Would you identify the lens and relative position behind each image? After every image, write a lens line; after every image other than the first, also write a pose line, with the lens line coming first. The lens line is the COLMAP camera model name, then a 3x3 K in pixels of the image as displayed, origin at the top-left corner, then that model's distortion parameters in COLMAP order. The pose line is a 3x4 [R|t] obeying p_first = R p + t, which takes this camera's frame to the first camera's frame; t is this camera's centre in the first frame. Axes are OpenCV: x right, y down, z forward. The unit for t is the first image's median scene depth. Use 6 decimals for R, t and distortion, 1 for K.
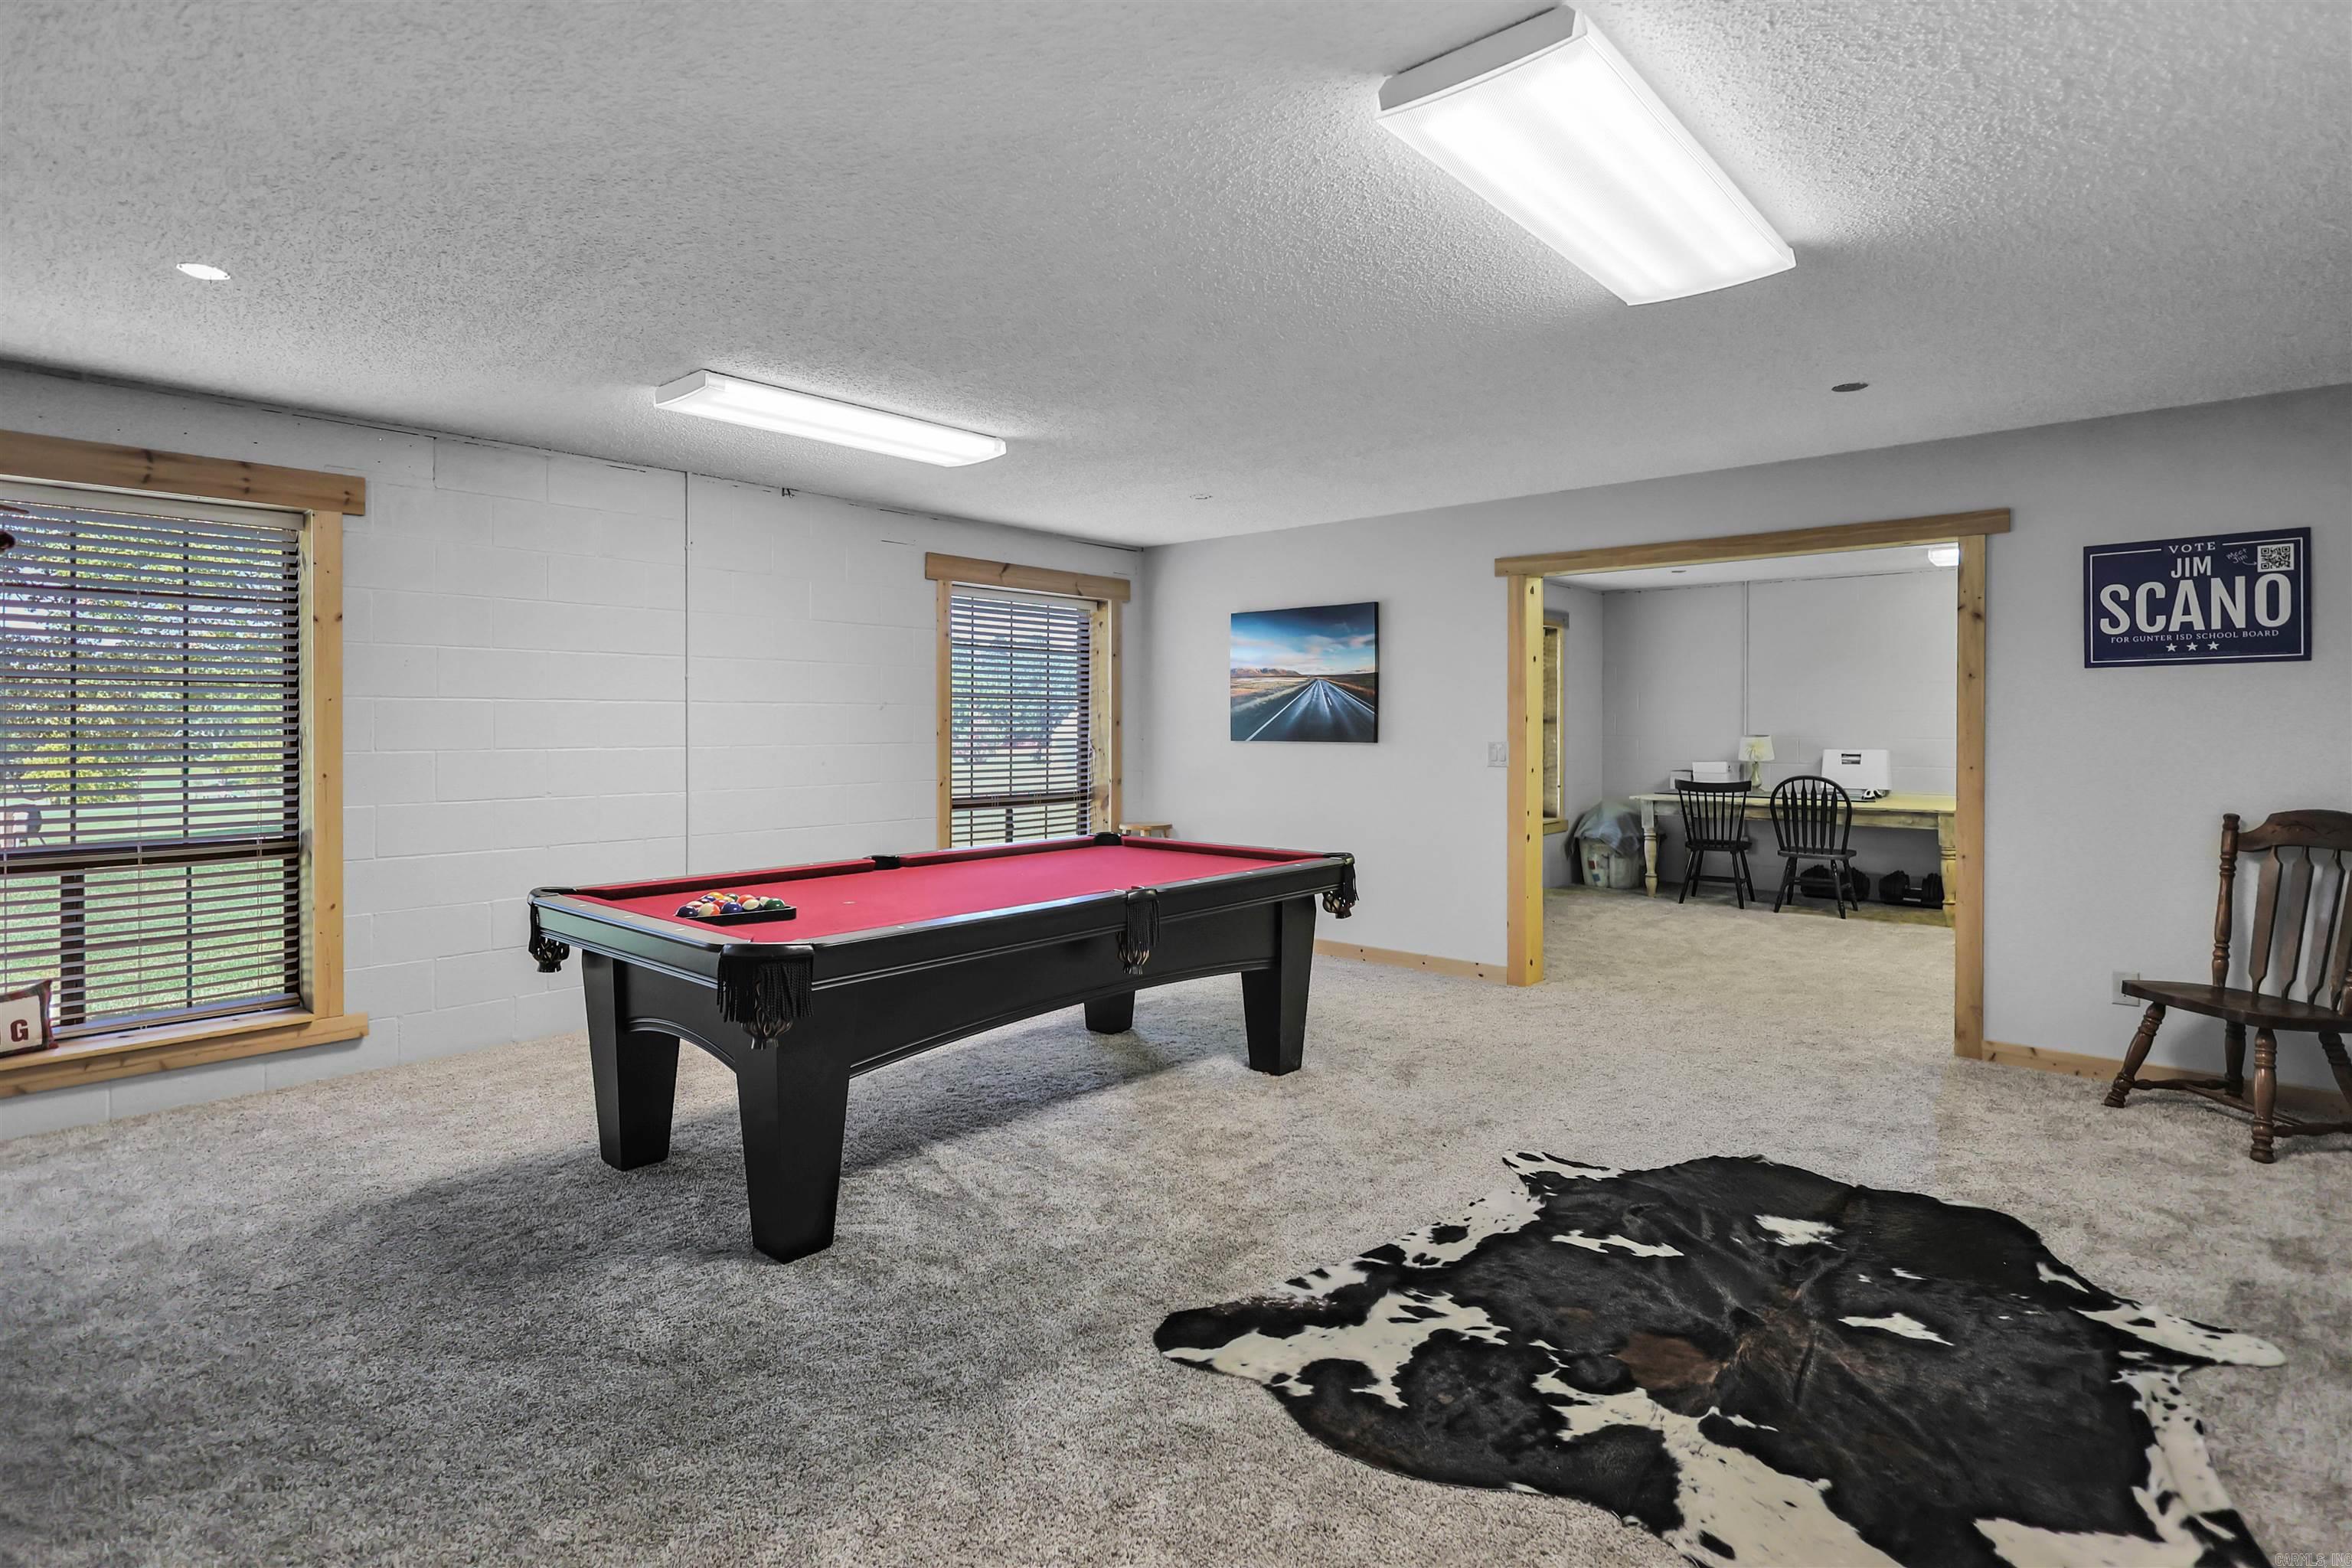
lens RADIAL K [[1167.0, 0, 1179.5], [0, 1167.0, 745.8], [0, 0, 1]] dist [-0.002810, -0.000110]
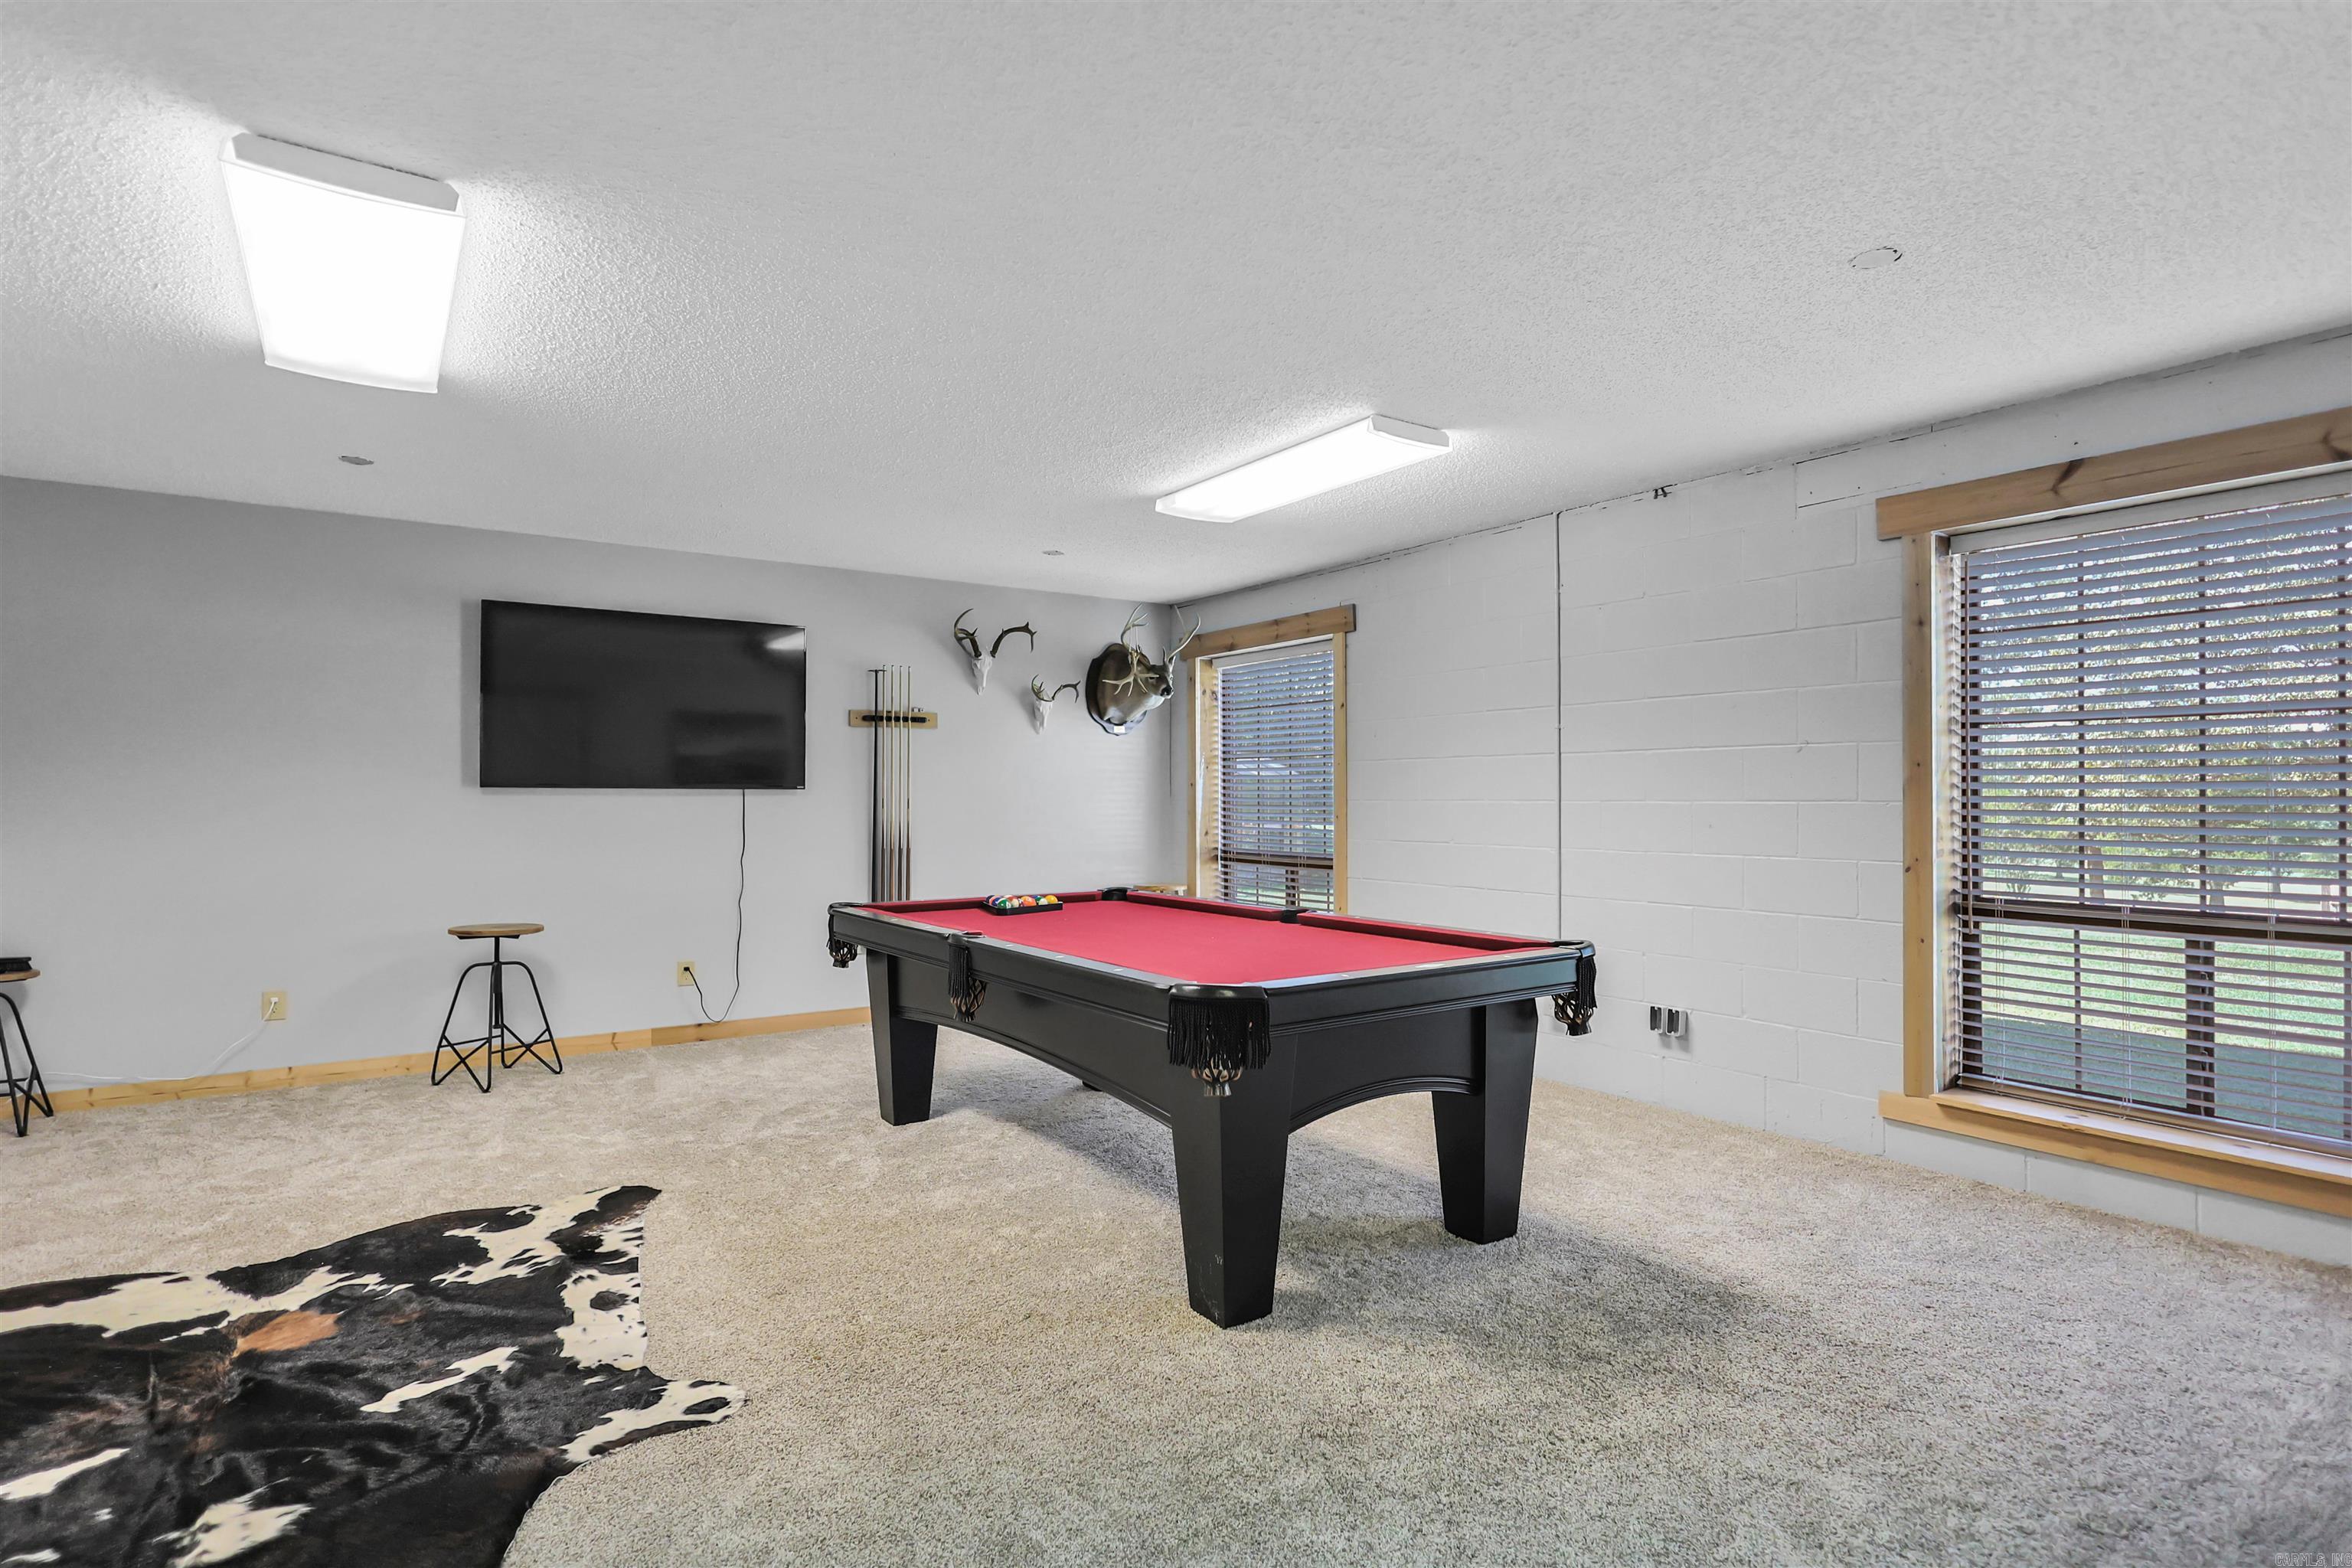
lens RADIAL K [[1179.3, 0, 1184.6], [0, 1179.3, 799.6], [0, 0, 1]] dist [-0.001304, 0.001272]
pose [[-0.239371, 0.001652, -0.970927, 1.062949], [-0.016331, 0.999850, 0.005728, -0.001905], [0.970791, 0.017227, -0.239309, 1.699712]]
